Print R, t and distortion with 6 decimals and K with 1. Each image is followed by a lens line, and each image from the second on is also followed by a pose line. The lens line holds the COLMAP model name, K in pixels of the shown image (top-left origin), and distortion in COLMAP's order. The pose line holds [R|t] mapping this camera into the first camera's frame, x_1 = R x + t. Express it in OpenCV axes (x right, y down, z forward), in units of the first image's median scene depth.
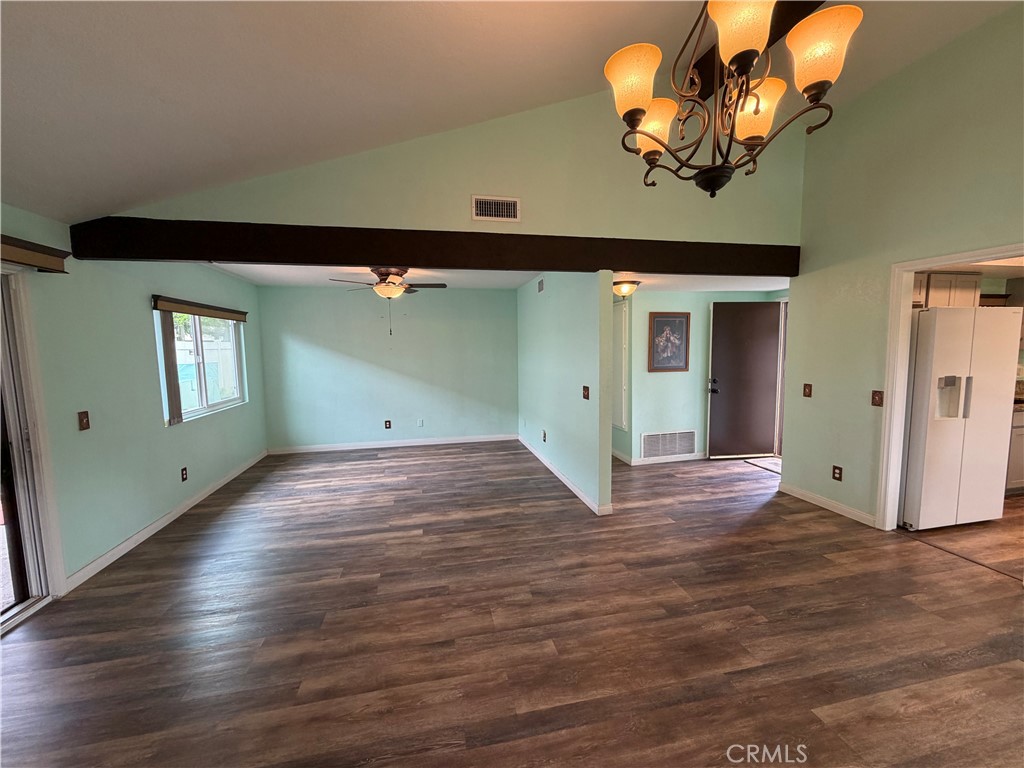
lens RADIAL K [[408.9, 0, 508.5], [0, 408.9, 385.7], [0, 0, 1]] dist [0.000034, -0.000328]
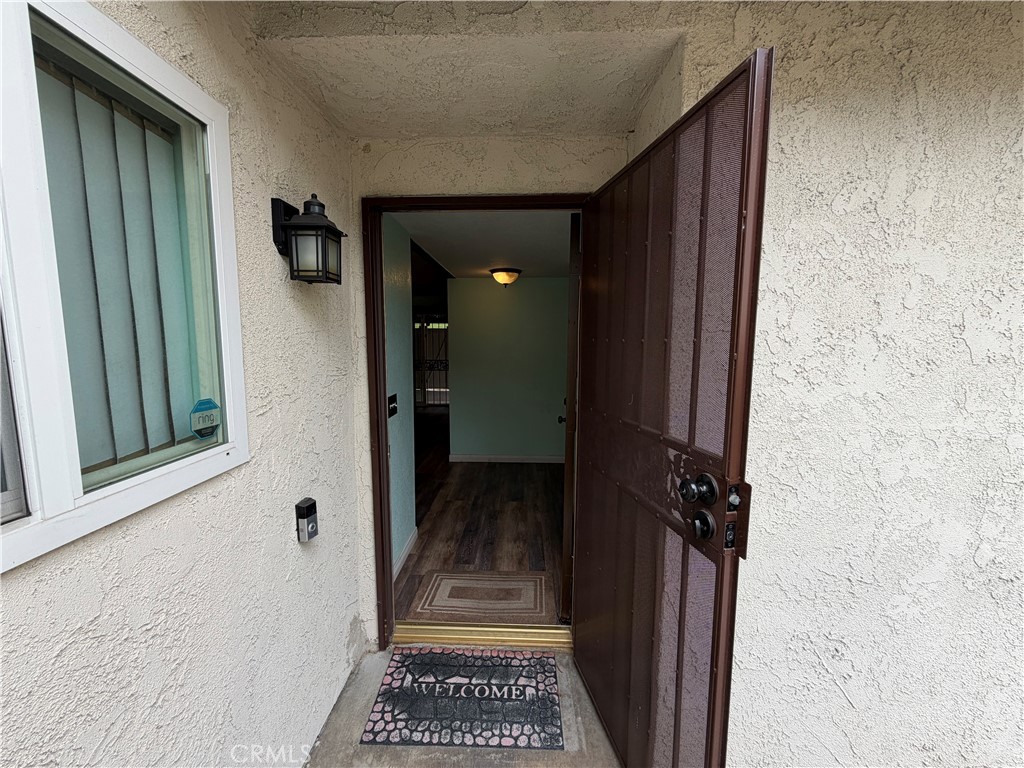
lens RADIAL K [[408.9, 0, 508.5], [0, 408.9, 385.7], [0, 0, 1]] dist [0.000034, -0.000328]
pose [[-0.243577, 0.126978, -0.961534, 1.249989], [-0.094705, 0.983541, 0.153875, -0.129709], [0.965247, 0.128542, -0.227543, 1.254356]]
